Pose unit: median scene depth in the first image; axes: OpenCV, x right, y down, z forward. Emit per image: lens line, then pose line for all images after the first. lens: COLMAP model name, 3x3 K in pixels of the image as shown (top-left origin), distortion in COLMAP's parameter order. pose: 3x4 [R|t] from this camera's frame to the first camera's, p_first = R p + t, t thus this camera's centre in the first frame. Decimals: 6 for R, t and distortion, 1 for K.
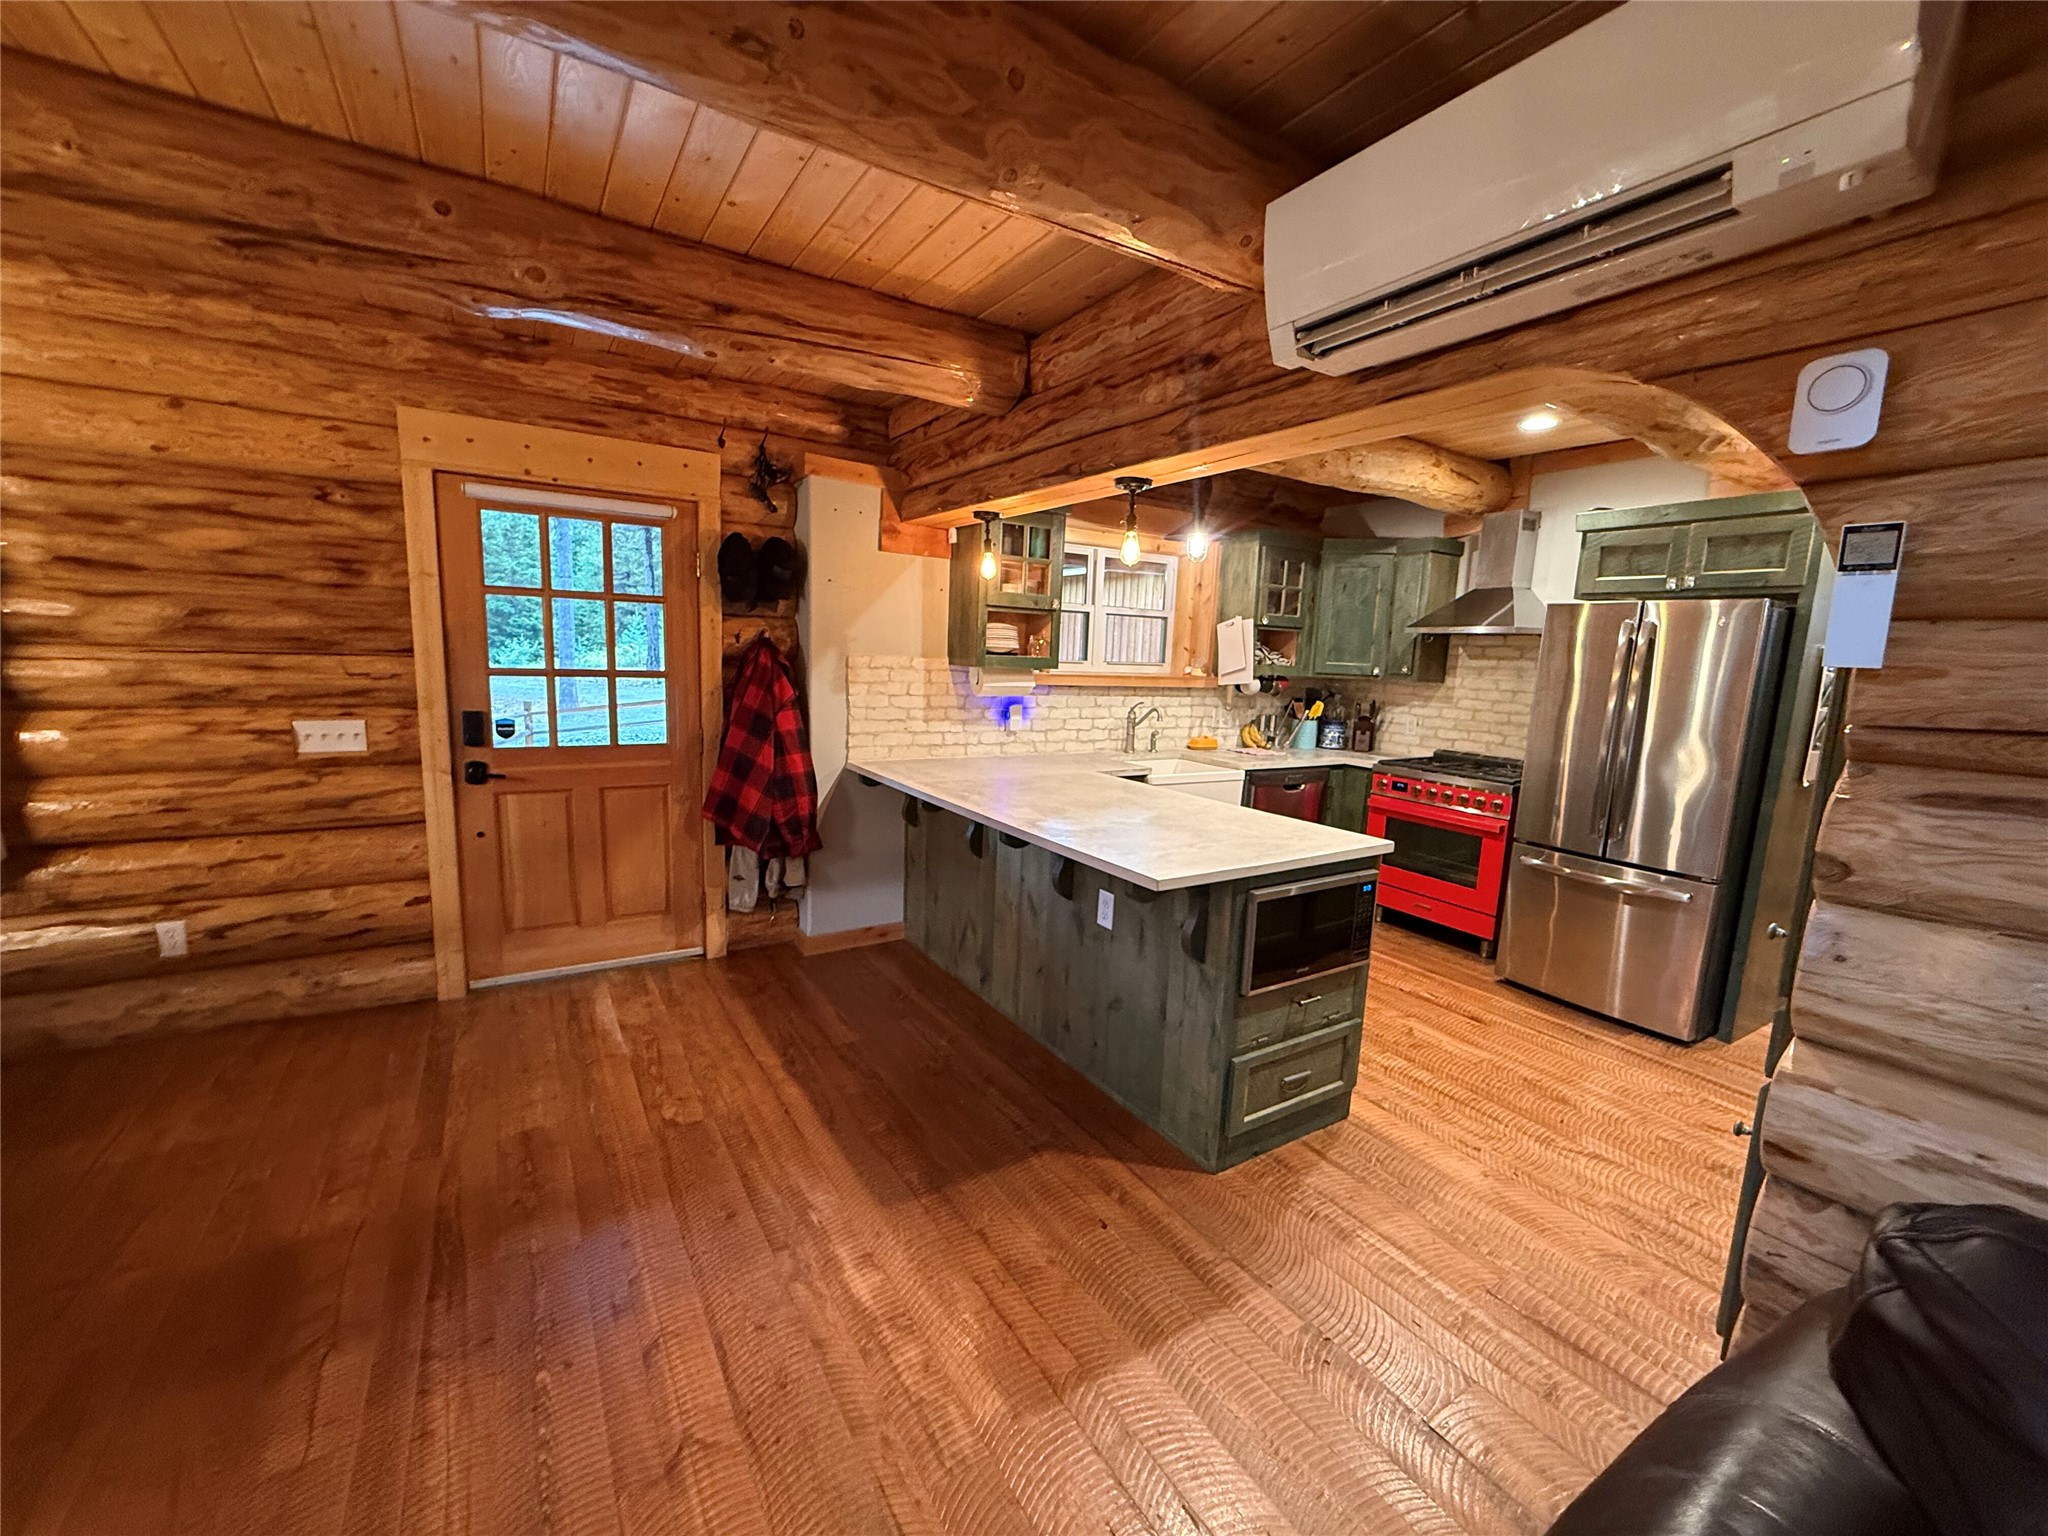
lens RADIAL K [[815.3, 0, 1017.9], [0, 815.3, 772.1], [0, 0, 1]] dist [-0.000455, 0.000482]
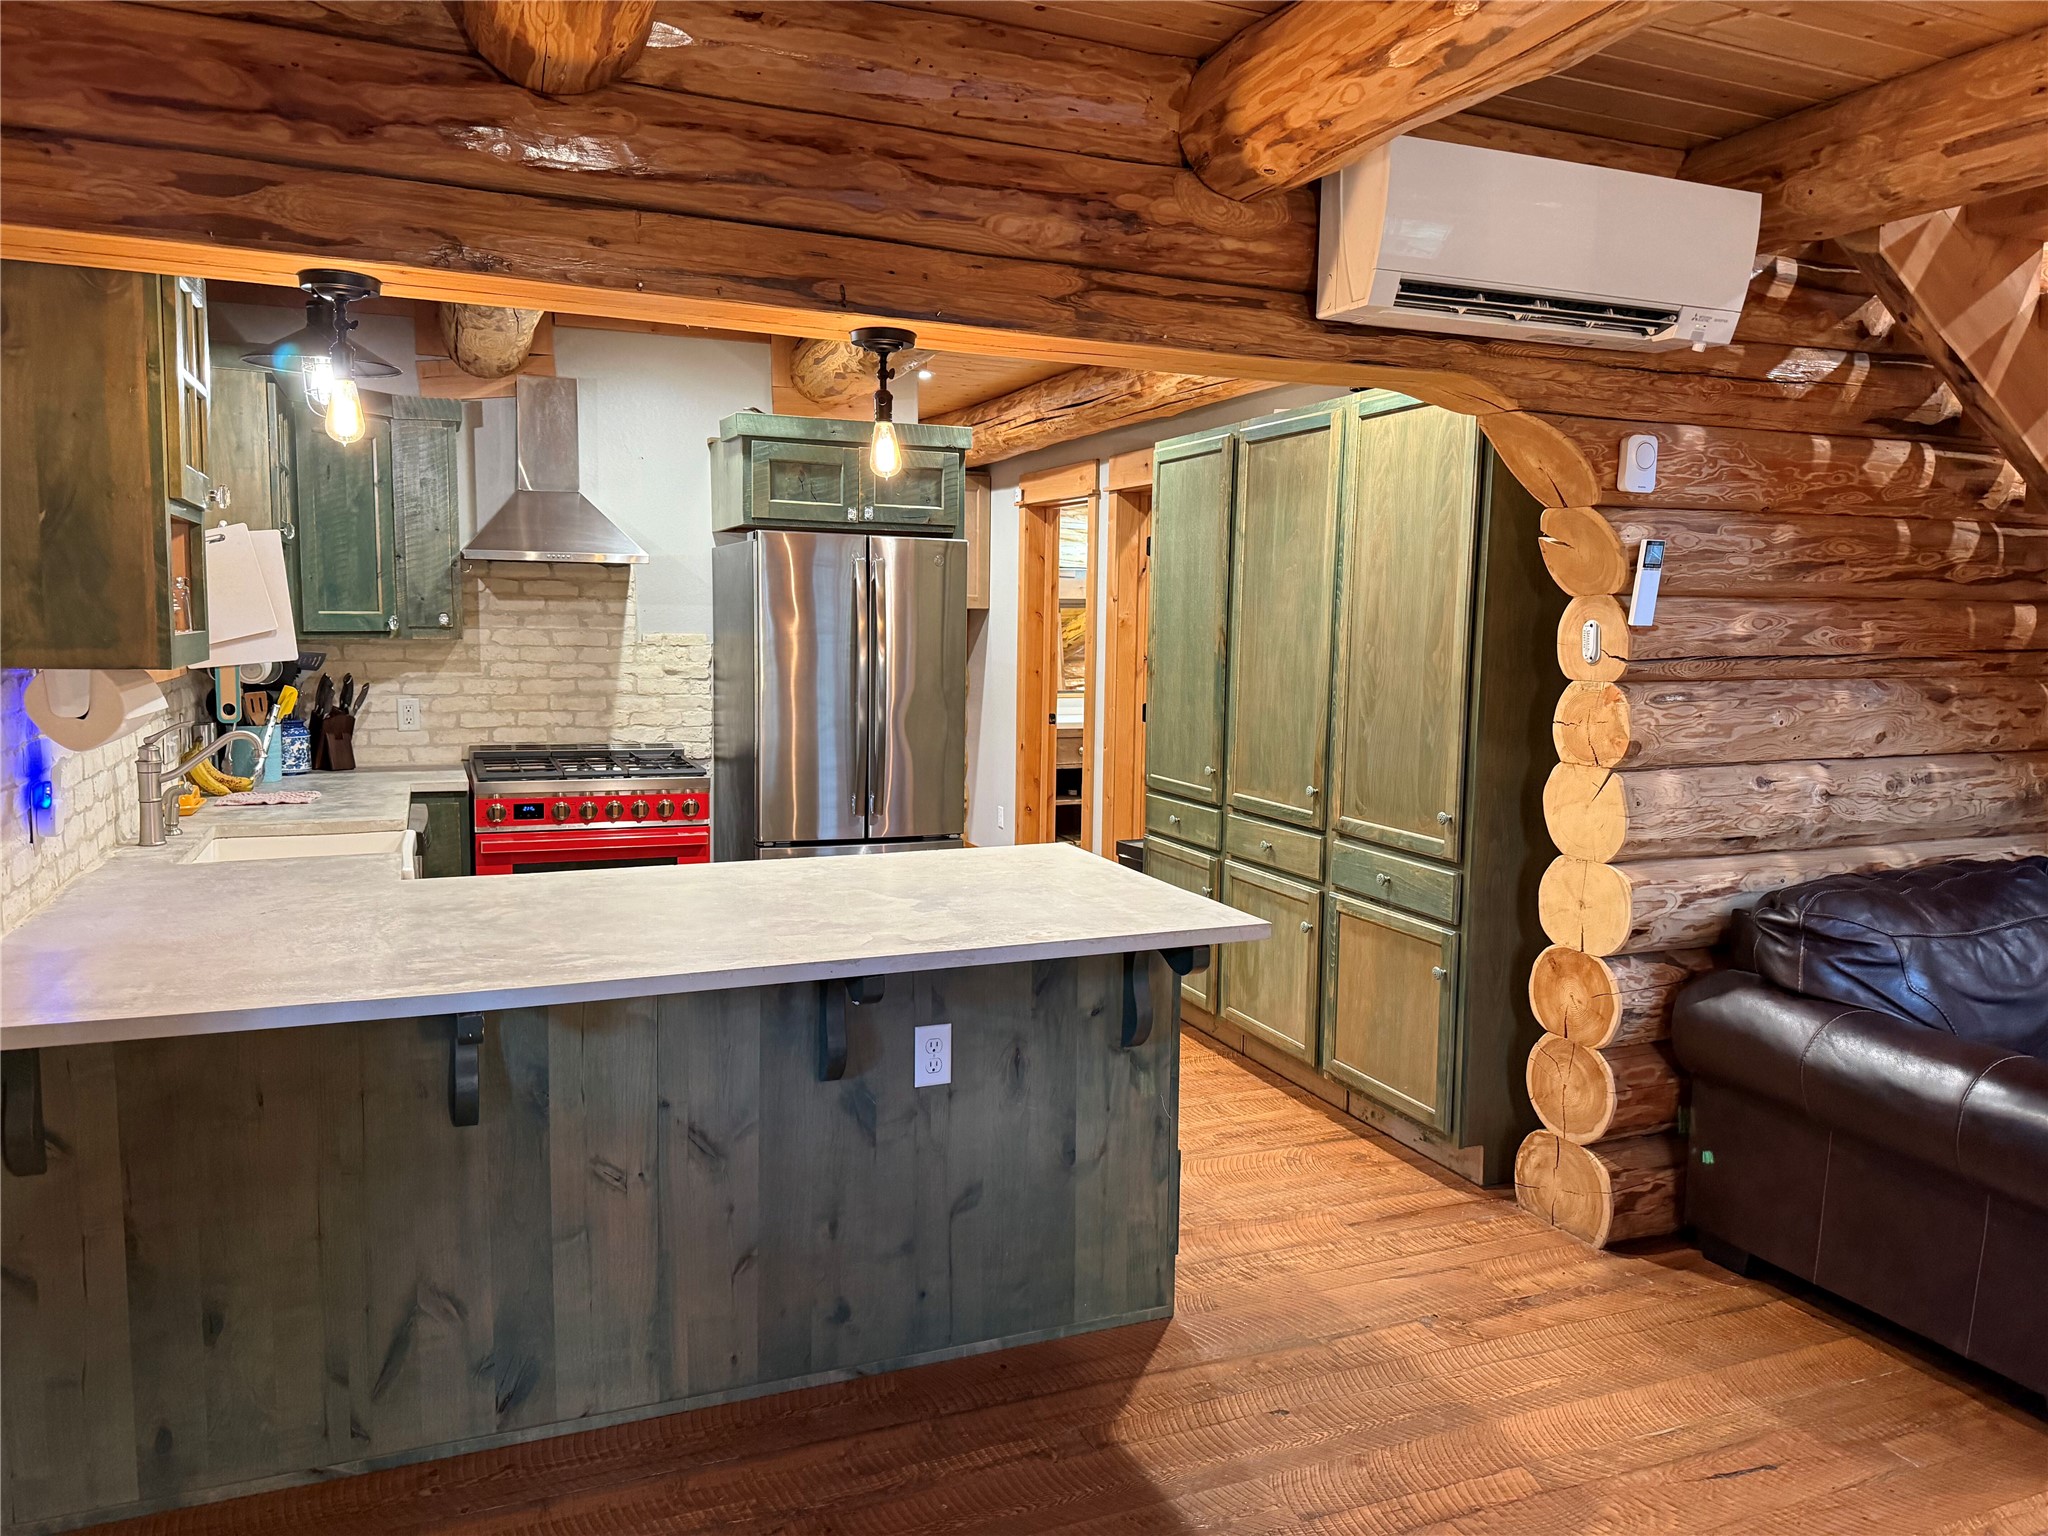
lens RADIAL K [[1432.7, 0, 1024.0], [0, 1432.7, 768.0], [0, 0, 1]] dist [0.041610, -0.001413]
pose [[0.160610, -0.140915, 0.976907, -0.663630], [0.137404, 0.983311, 0.119249, -0.116106], [-0.977407, 0.115078, 0.177292, 0.555119]]
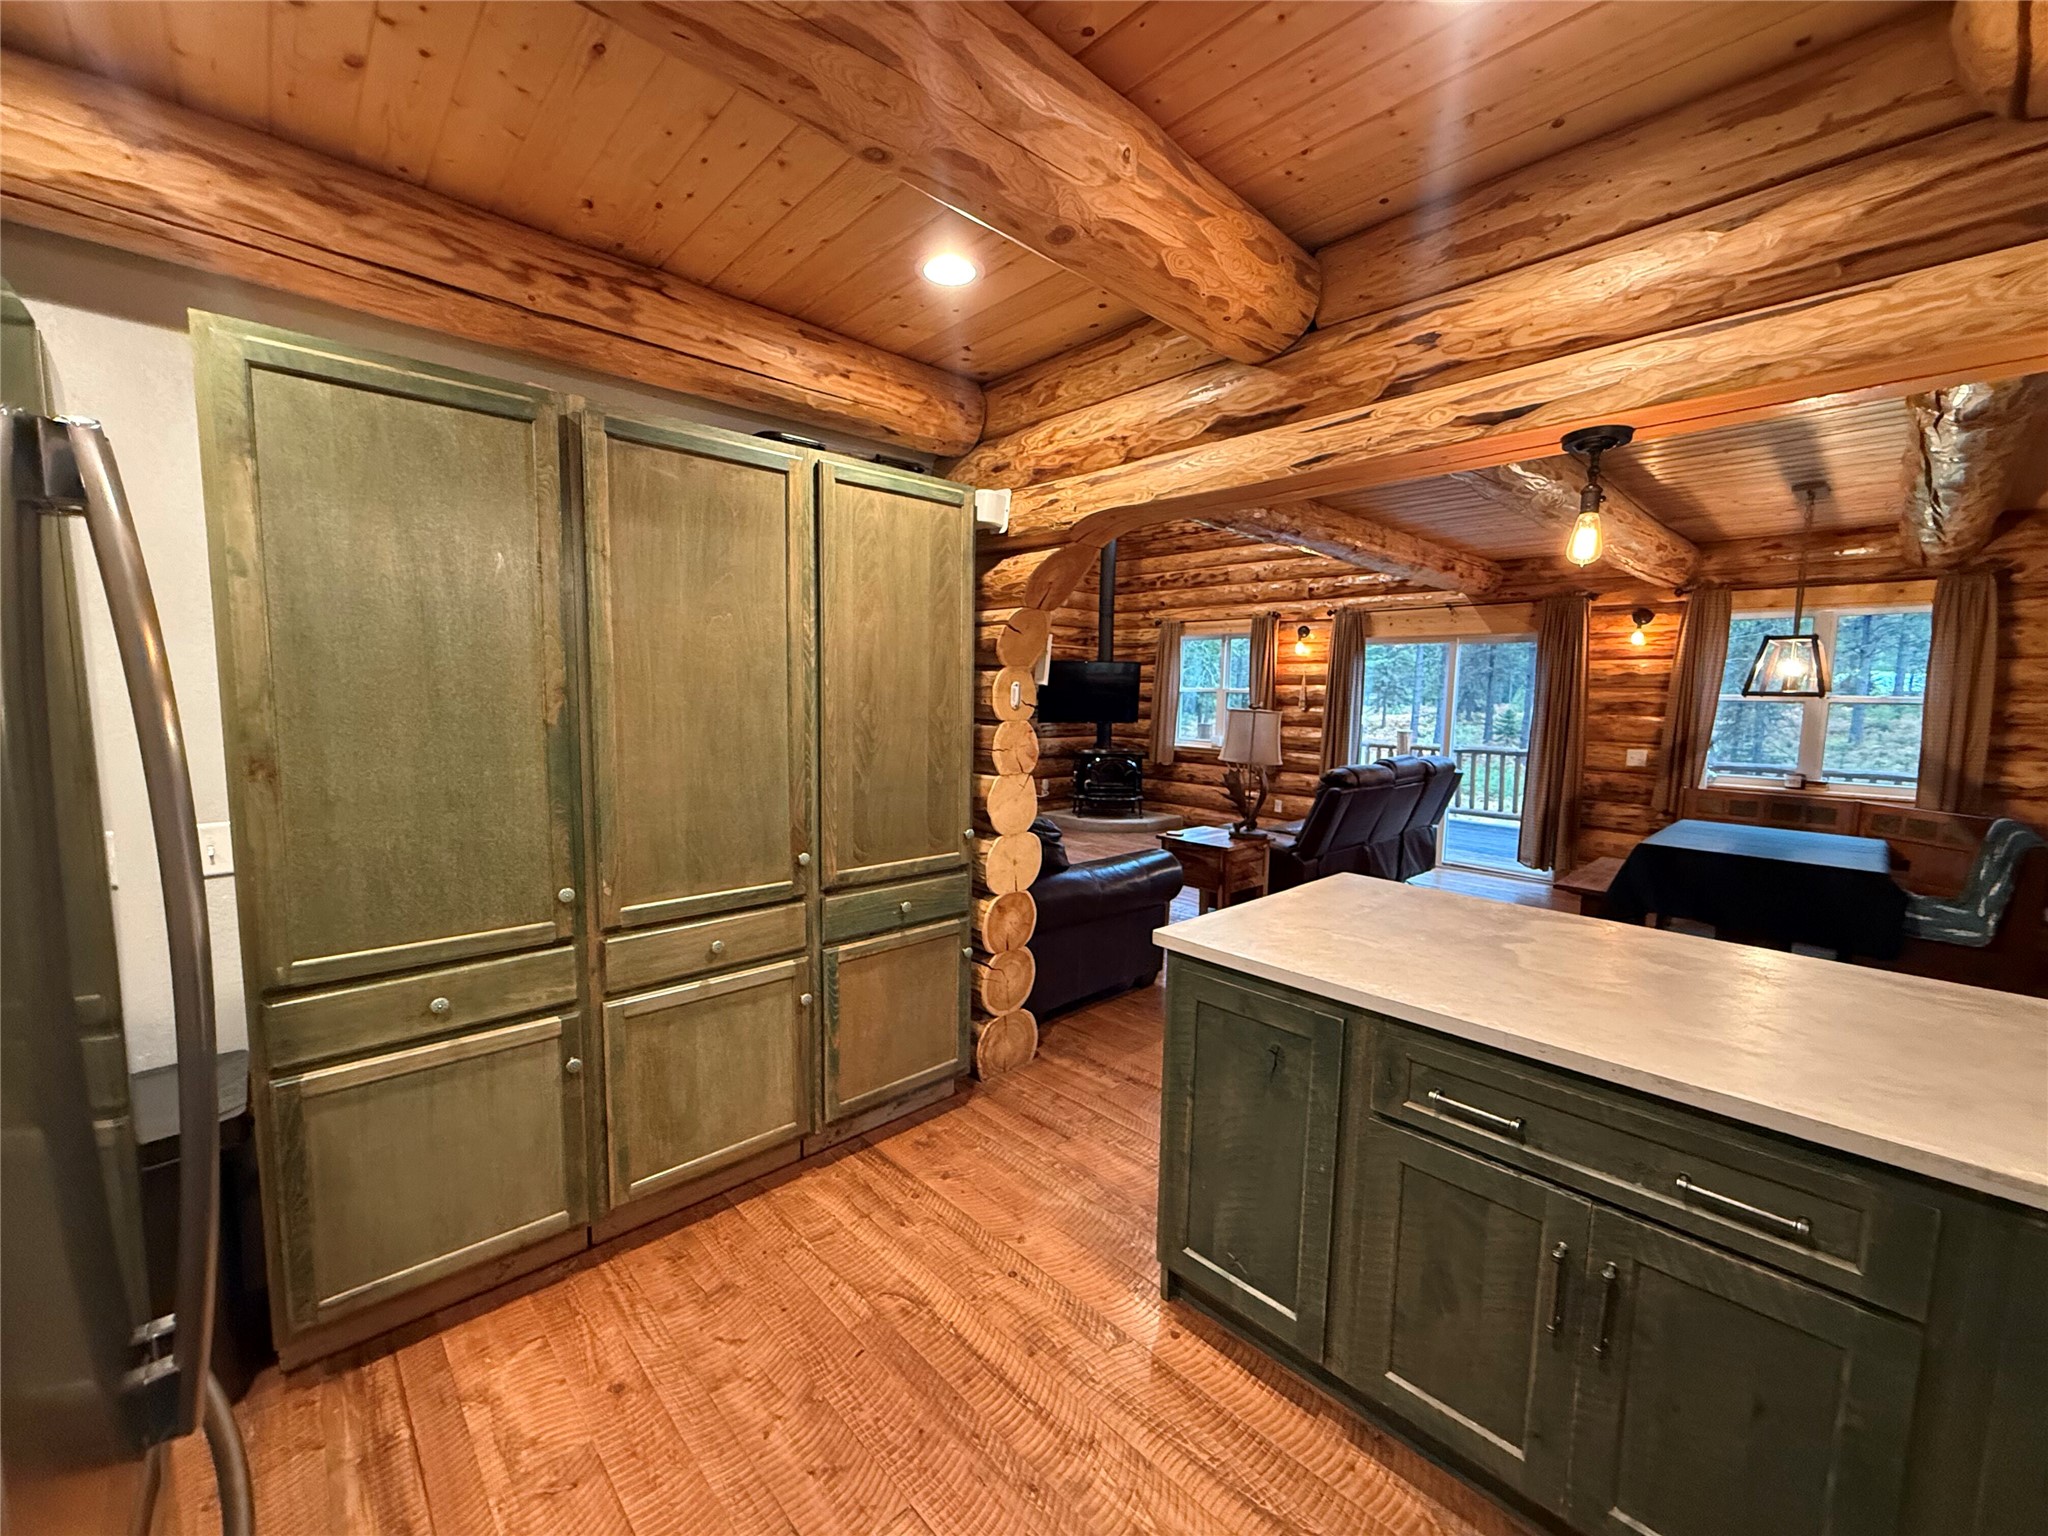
lens RADIAL K [[815.3, 0, 1017.9], [0, 815.3, 772.1], [0, 0, 1]] dist [-0.000455, 0.000482]
pose [[-0.978943, -0.034105, -0.201265, 0.527804], [-0.082612, 0.967788, 0.237826, -0.157528], [0.186671, 0.249445, -0.950227, 1.178205]]
